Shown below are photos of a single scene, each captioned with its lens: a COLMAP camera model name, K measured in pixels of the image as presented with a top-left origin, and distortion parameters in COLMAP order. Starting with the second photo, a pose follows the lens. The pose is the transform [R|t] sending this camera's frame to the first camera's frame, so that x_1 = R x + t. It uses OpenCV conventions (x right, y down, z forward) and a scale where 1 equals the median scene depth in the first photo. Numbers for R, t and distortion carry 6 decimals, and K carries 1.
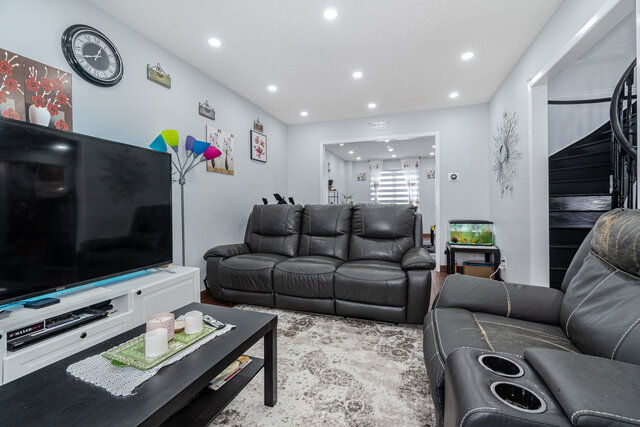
lens RADIAL K [[278.4, 0, 309.3], [0, 278.4, 207.1], [0, 0, 1]] dist [-0.004279, 0.000709]
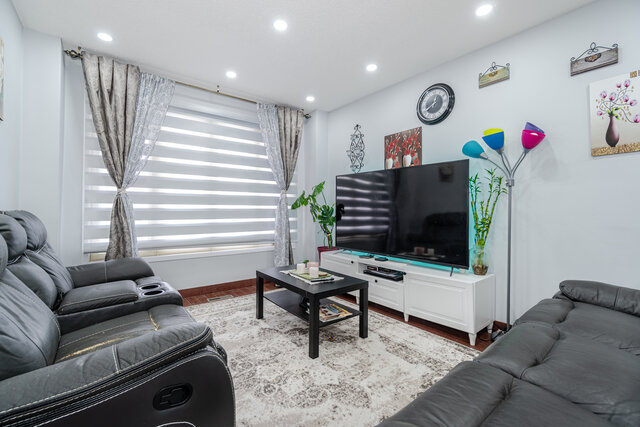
lens RADIAL K [[278.4, 0, 322.8], [0, 278.4, 209.7], [0, 0, 1]] dist [-0.004279, 0.000709]
pose [[-0.513683, -0.002845, -0.857975, 0.771305], [-0.012250, 0.999917, 0.004019, -0.010437], [0.857893, 0.012574, -0.513675, 1.330422]]
